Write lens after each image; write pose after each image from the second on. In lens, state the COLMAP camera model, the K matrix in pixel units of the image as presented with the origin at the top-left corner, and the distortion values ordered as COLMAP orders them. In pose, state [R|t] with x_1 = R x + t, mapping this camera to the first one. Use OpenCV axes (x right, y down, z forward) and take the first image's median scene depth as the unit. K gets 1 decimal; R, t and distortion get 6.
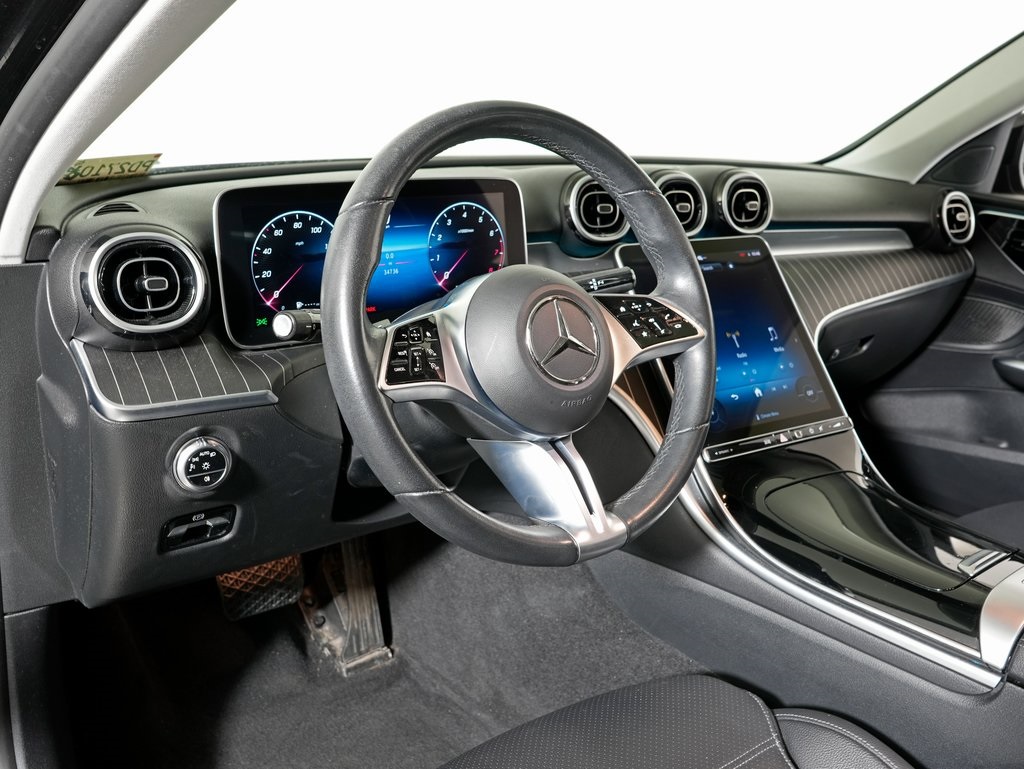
lens RADIAL K [[915.4, 0, 509.0], [0, 915.4, 382.8], [0, 0, 1]] dist [-0.014448, 0.000484]
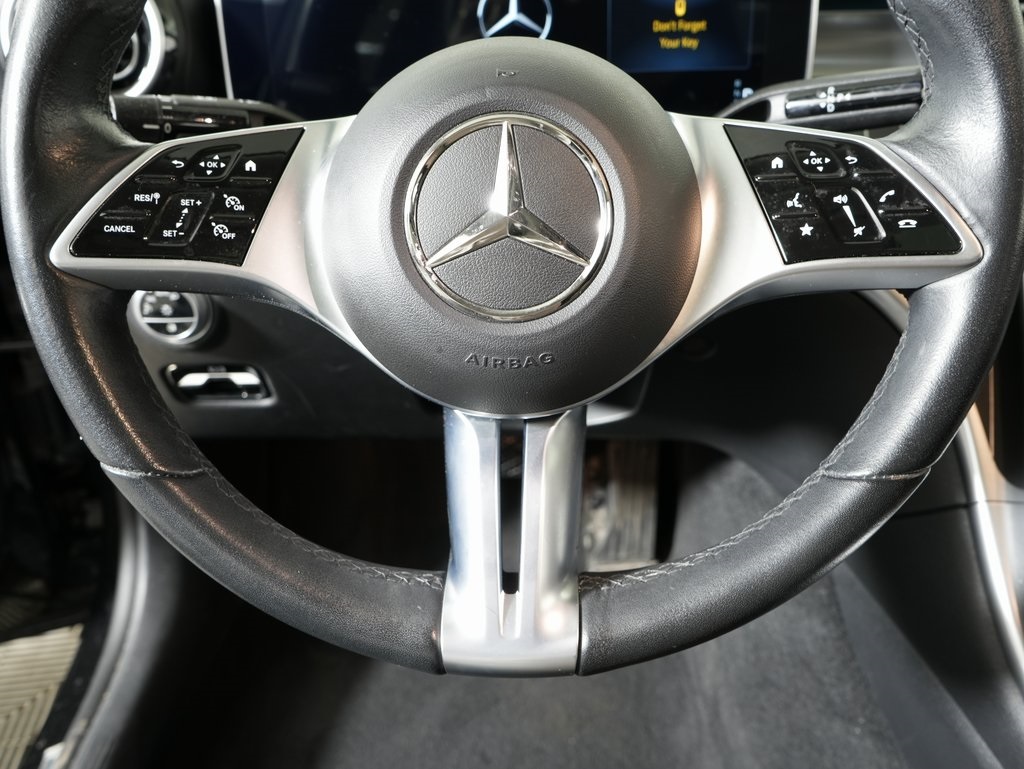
lens RADIAL K [[915.4, 0, 514.9], [0, 915.4, 388.7], [0, 0, 1]] dist [-0.014448, 0.000484]
pose [[0.778509, 0.268672, -0.567221, 0.284298], [-0.133991, 0.954056, 0.267999, -0.073593], [0.613165, -0.132637, 0.778740, 0.545105]]
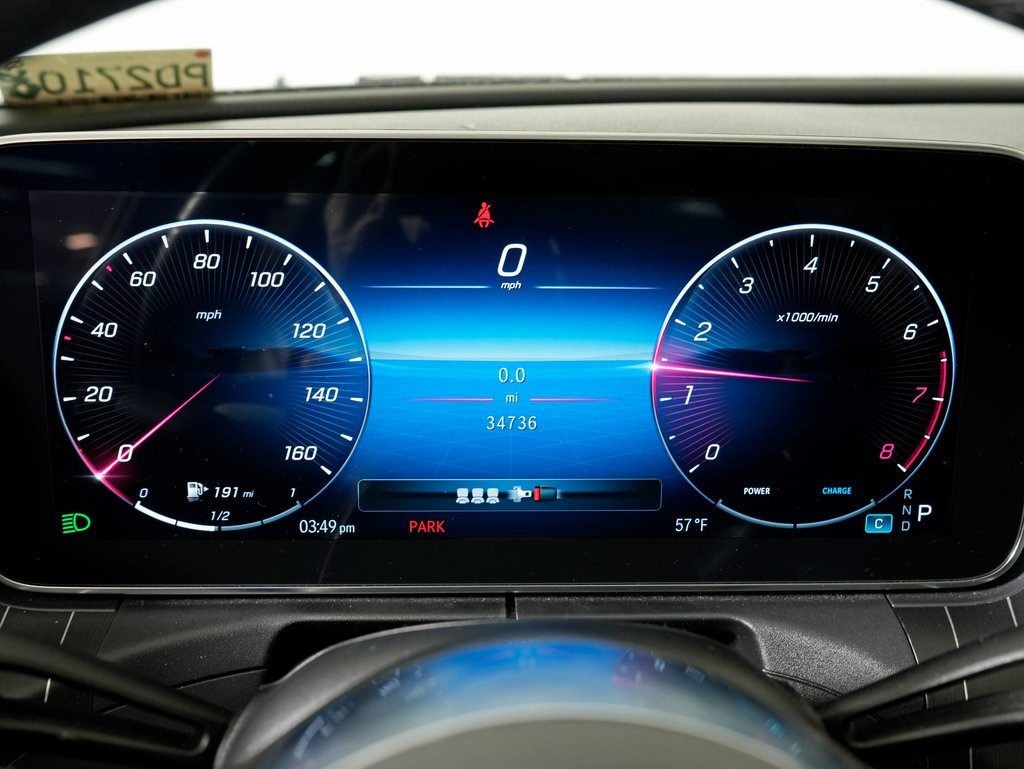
lens RADIAL K [[1098.8, 0, 512.4], [0, 1098.8, 383.0], [0, 0, 1]] dist [0.012221, 0.000000]
pose [[0.809263, 0.179029, -0.559502, 0.092290], [-0.163956, 0.983416, 0.077527, -0.177315], [0.564103, 0.028994, 0.825195, 0.728991]]
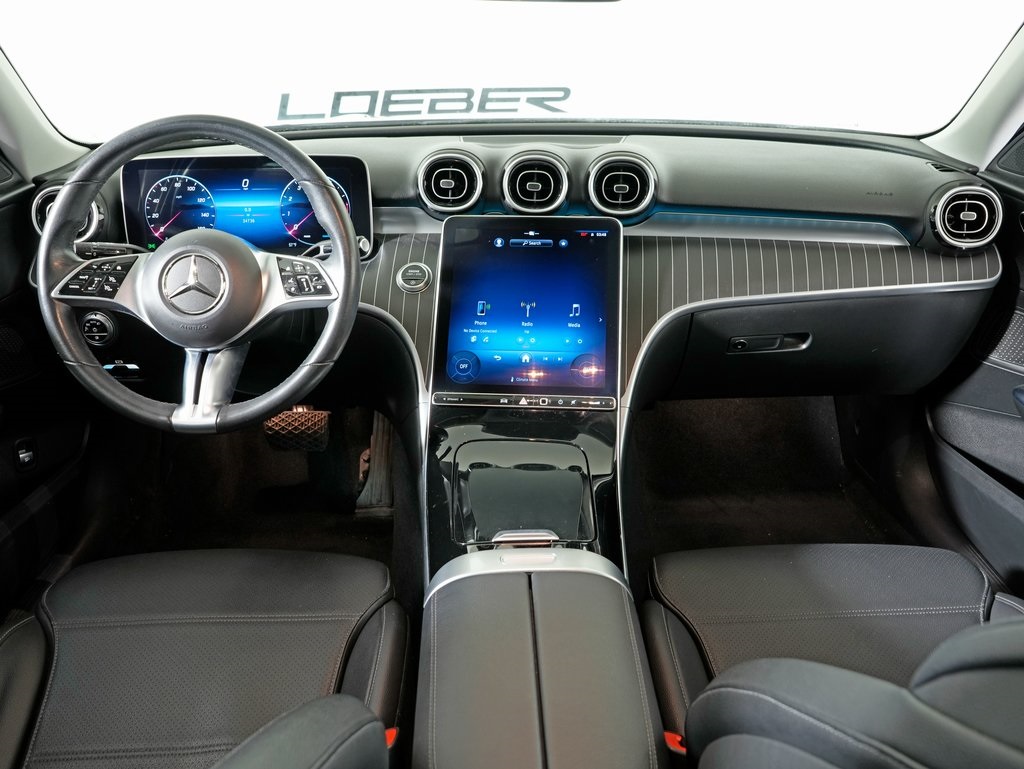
lens RADIAL K [[915.4, 0, 511.4], [0, 915.4, 385.6], [0, 0, 1]] dist [-0.014448, 0.000484]
pose [[0.800763, 0.205078, -0.562781, 1.120537], [-0.146400, 0.978076, 0.148103, -0.151259], [0.580815, -0.036205, 0.813230, 0.082583]]
